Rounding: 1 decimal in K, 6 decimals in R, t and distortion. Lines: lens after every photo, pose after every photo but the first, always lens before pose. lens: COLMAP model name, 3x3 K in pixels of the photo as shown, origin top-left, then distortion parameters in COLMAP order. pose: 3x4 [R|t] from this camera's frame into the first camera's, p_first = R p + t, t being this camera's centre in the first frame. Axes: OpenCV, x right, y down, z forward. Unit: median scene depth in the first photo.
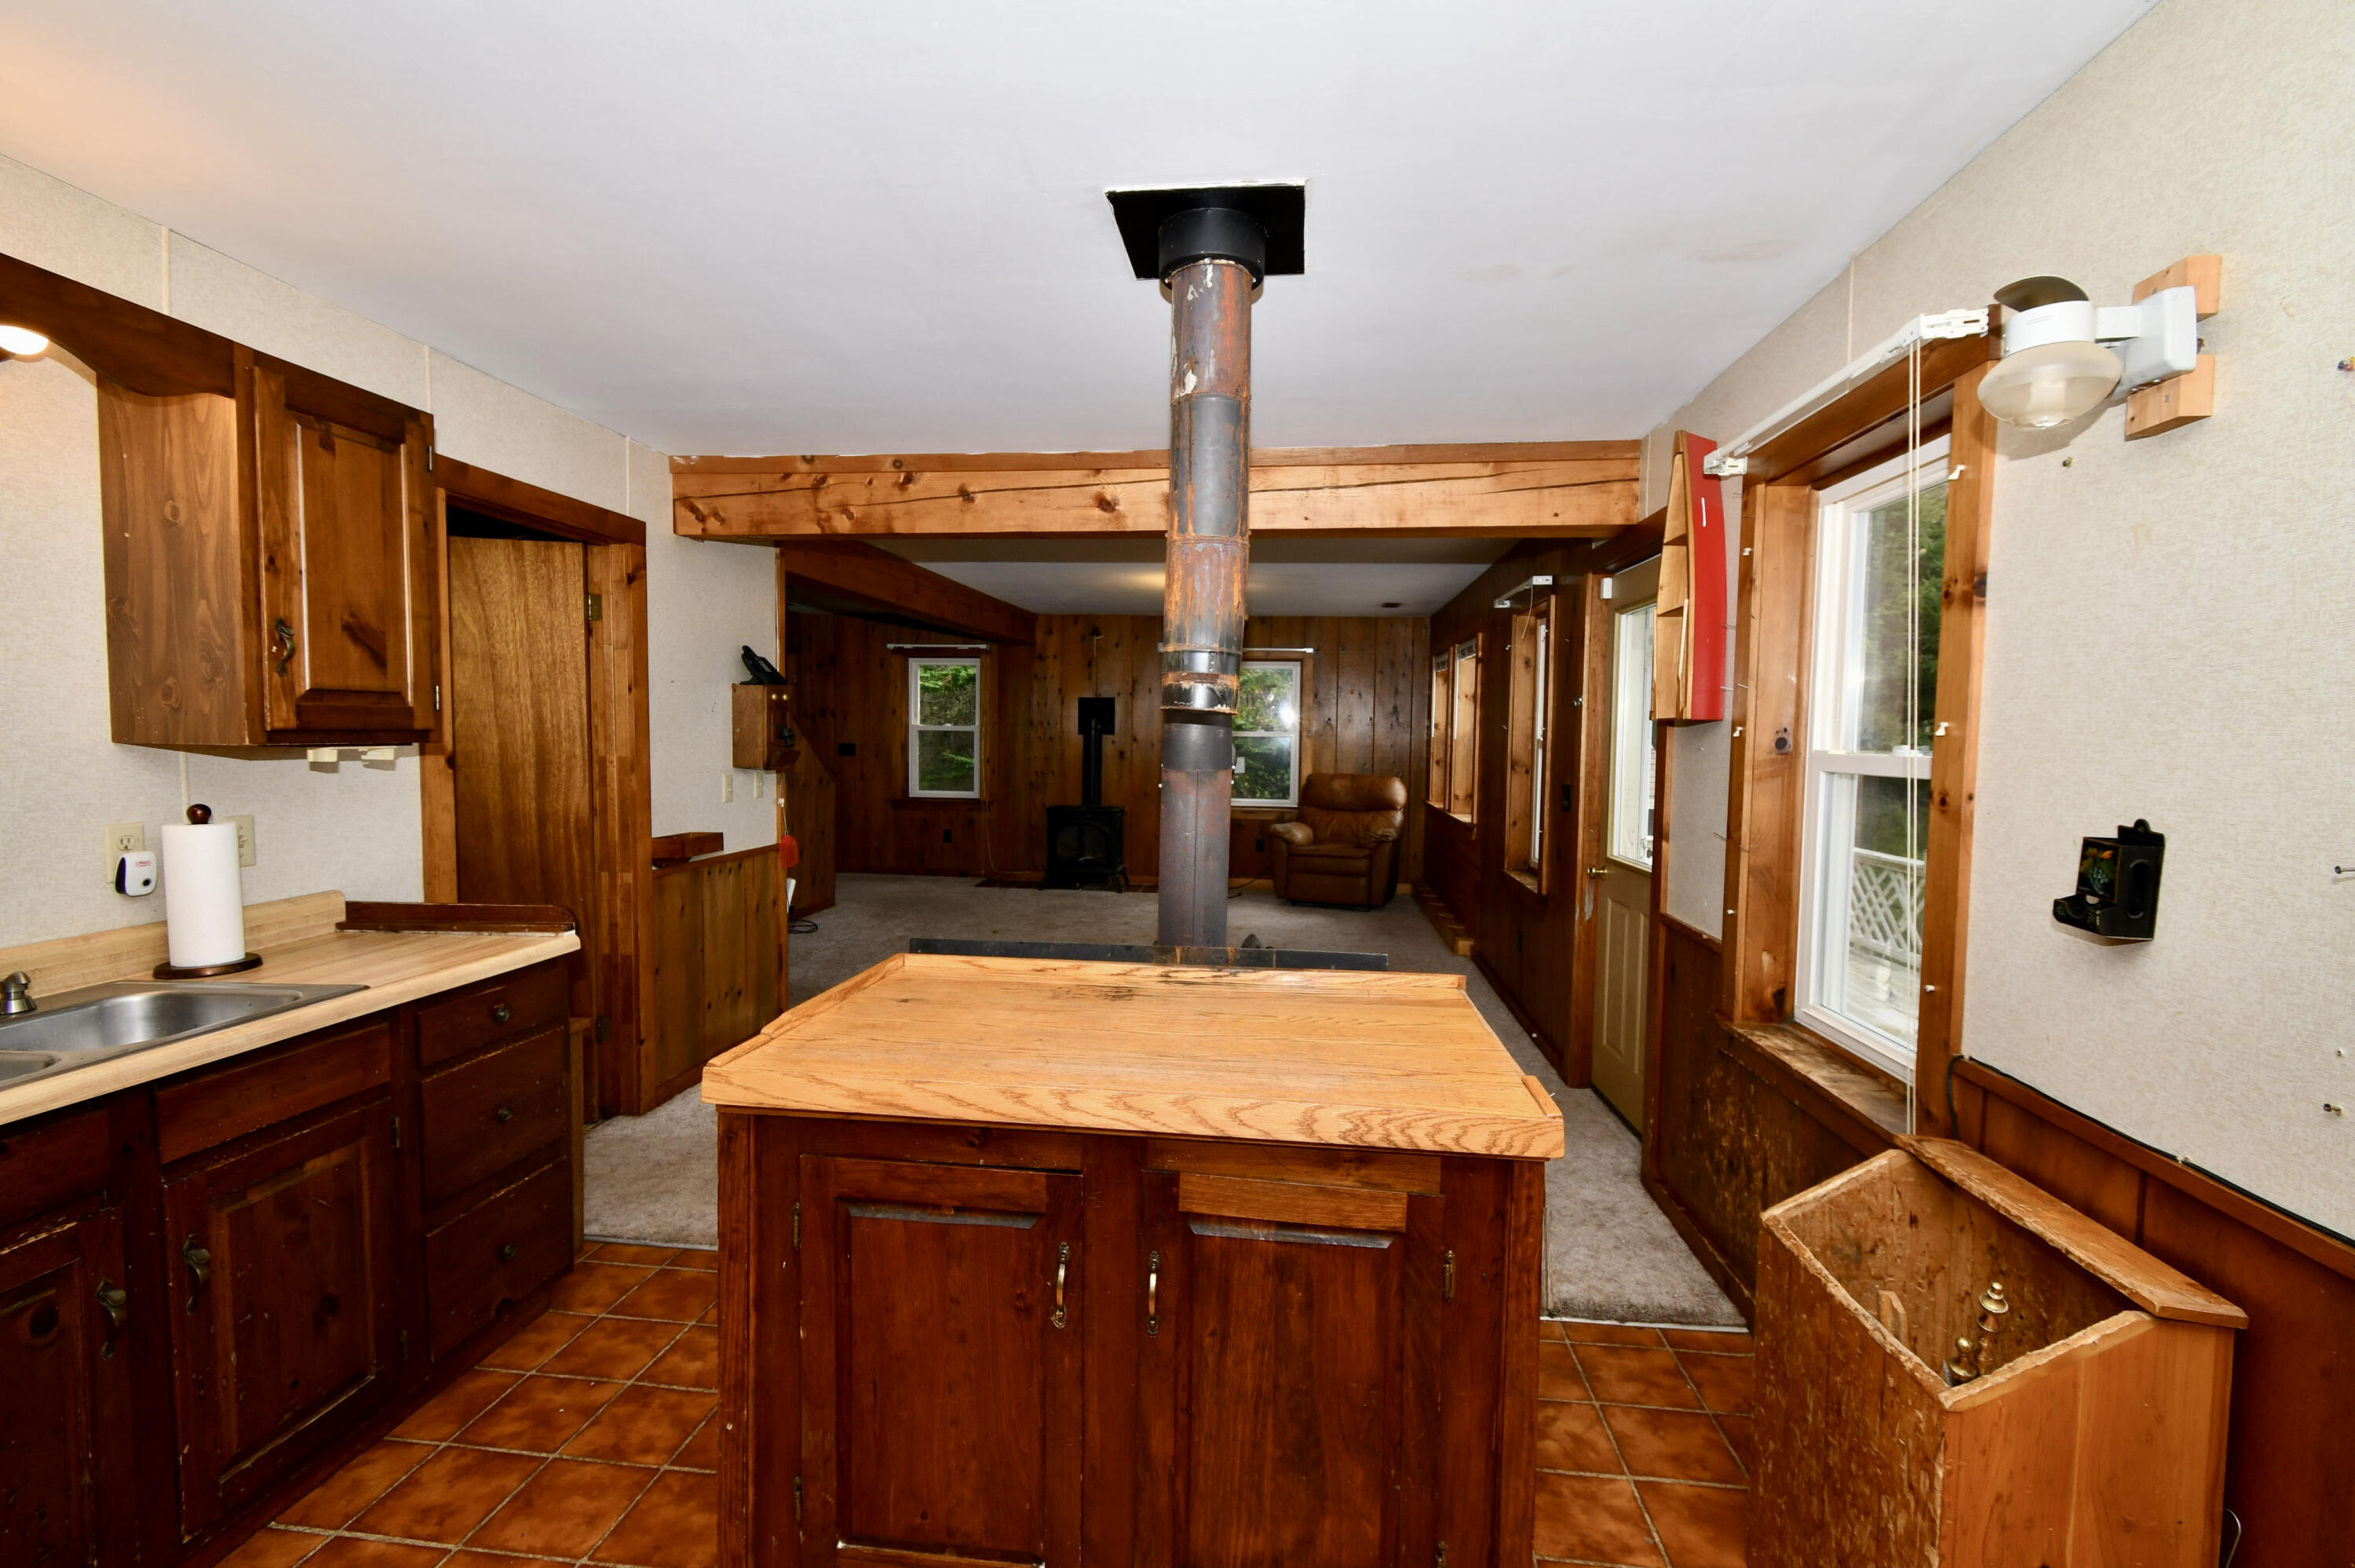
lens RADIAL K [[1035.2, 0, 1180.1], [0, 1035.2, 789.8], [0, 0, 1]] dist [0.009878, -0.004148]
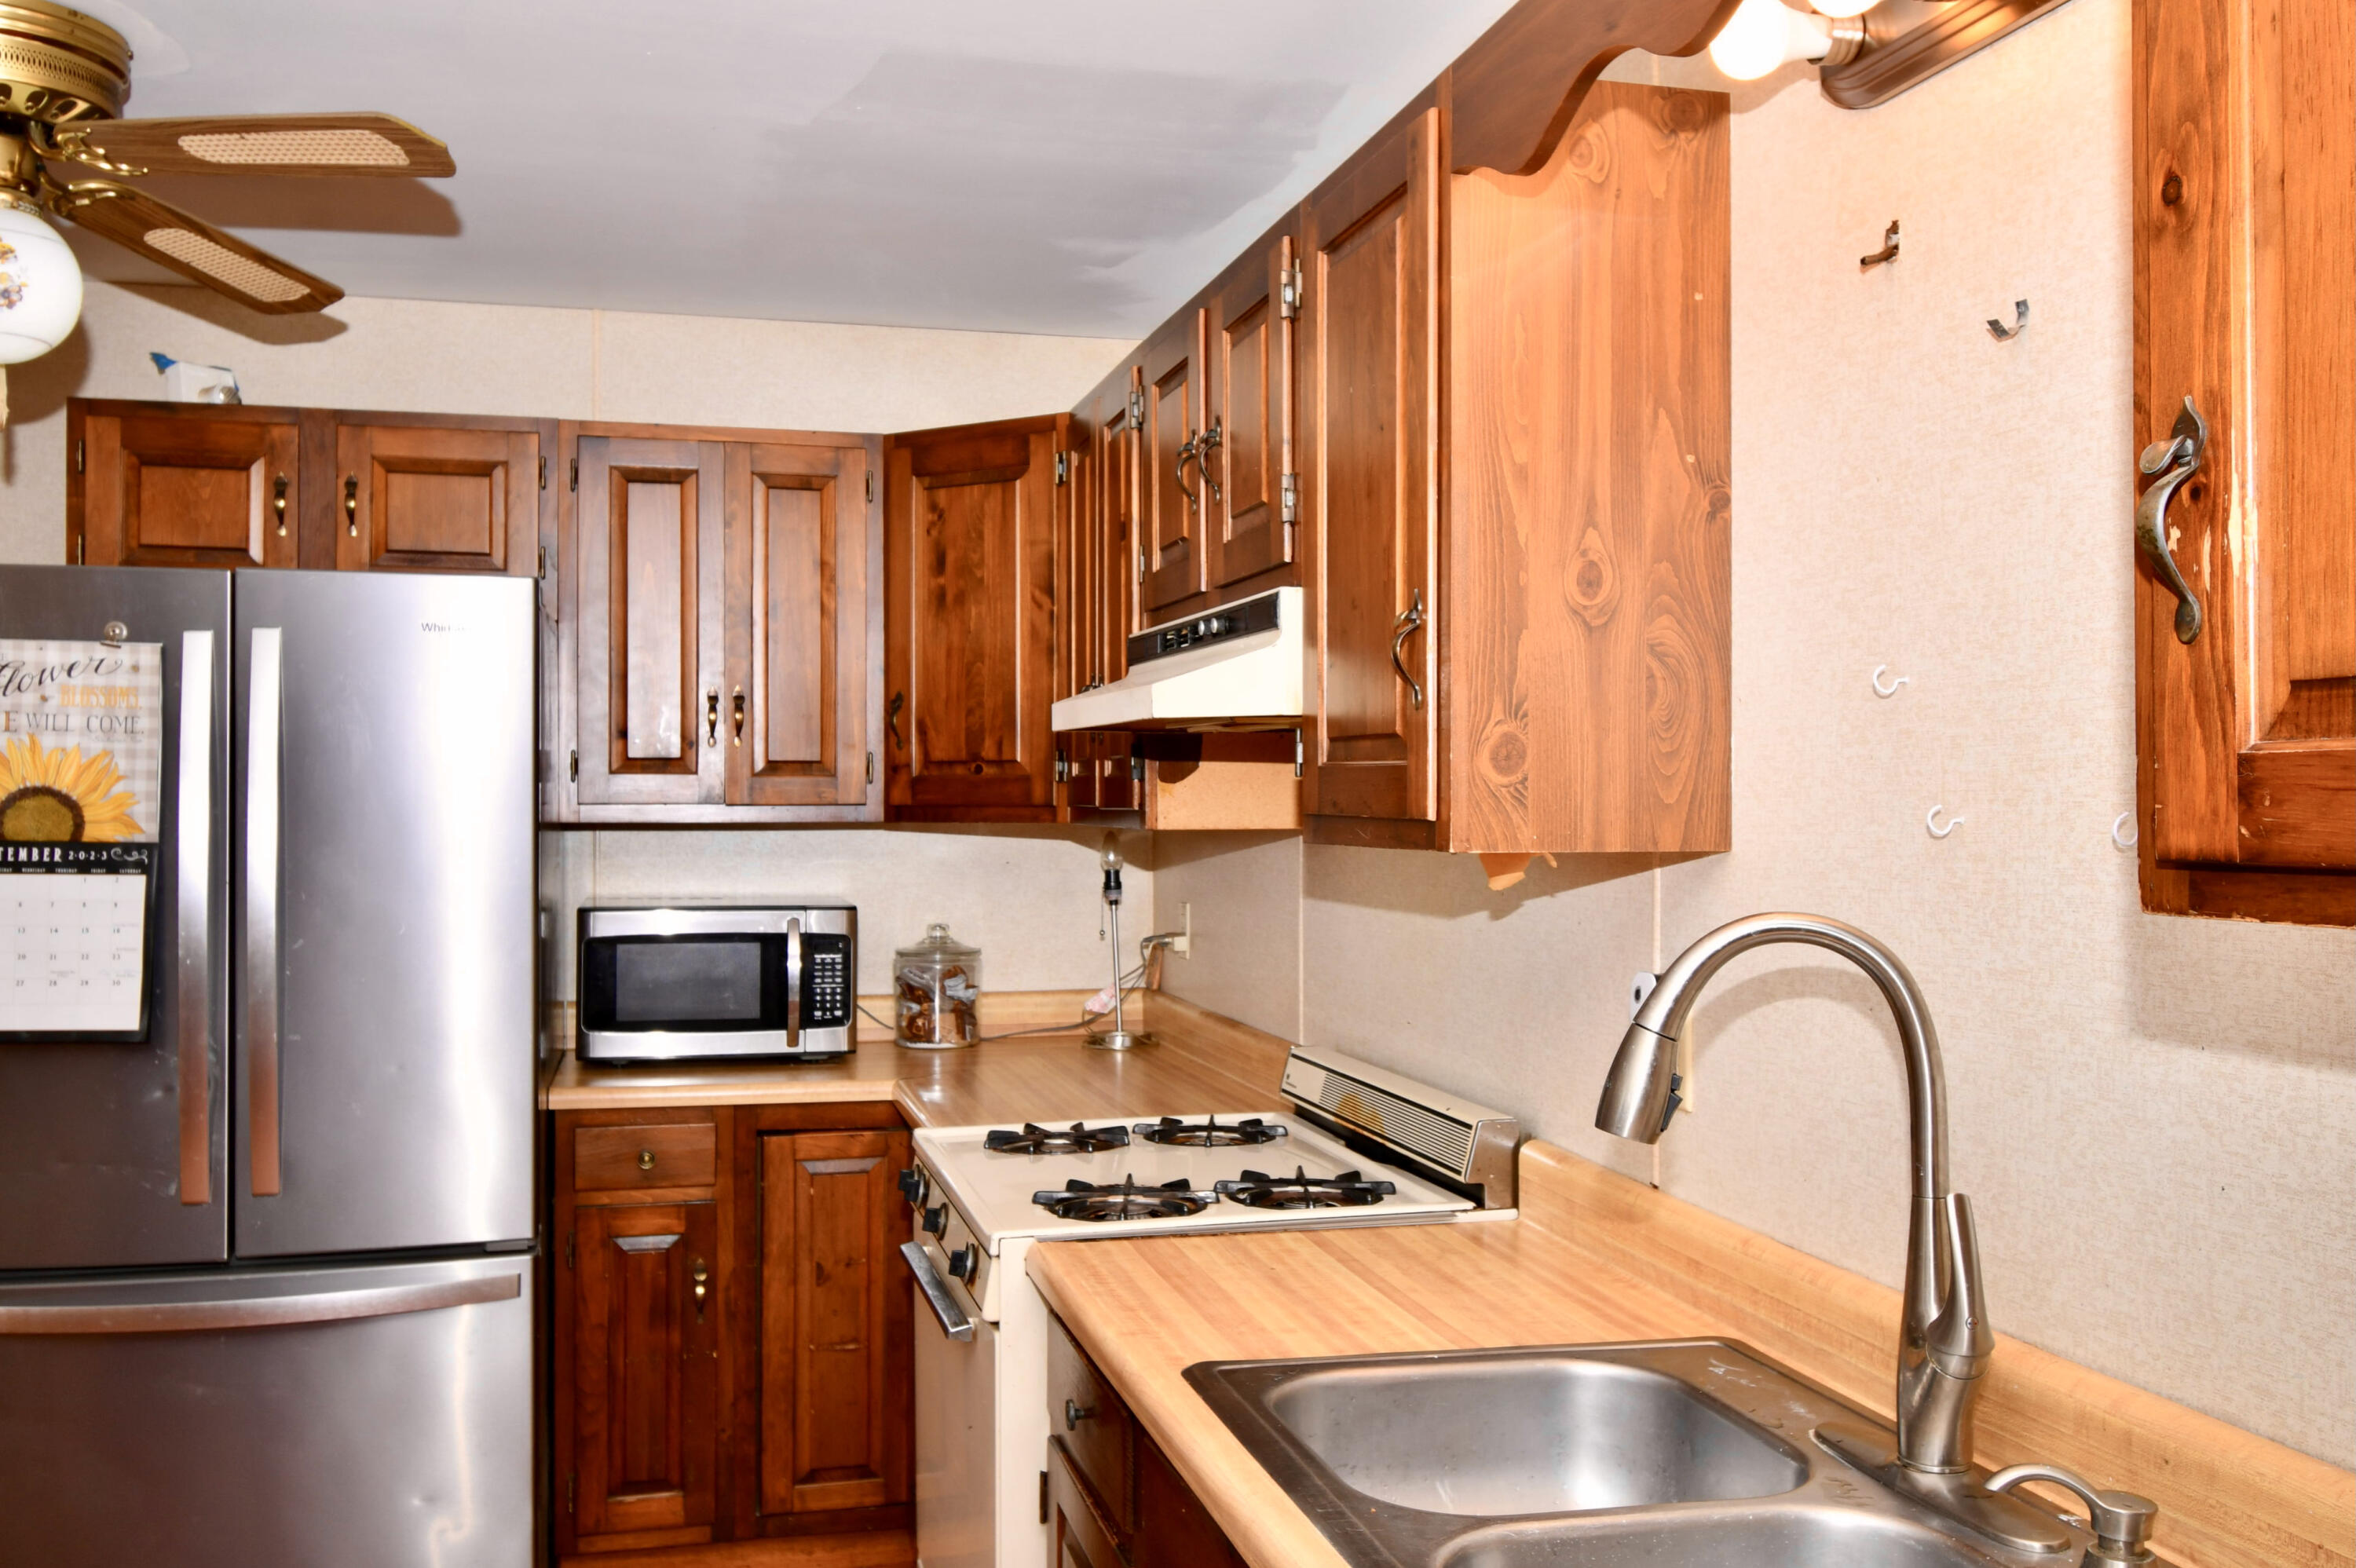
lens RADIAL K [[1998.4, 0, 1178.0], [0, 1998.4, 784.0], [0, 0, 1]] dist [0.001051, -0.000564]
pose [[-0.935409, -0.014564, -0.353267, -0.430936], [-0.031838, 0.998562, 0.043137, -0.081494], [0.352131, 0.051598, -0.934528, 1.236940]]
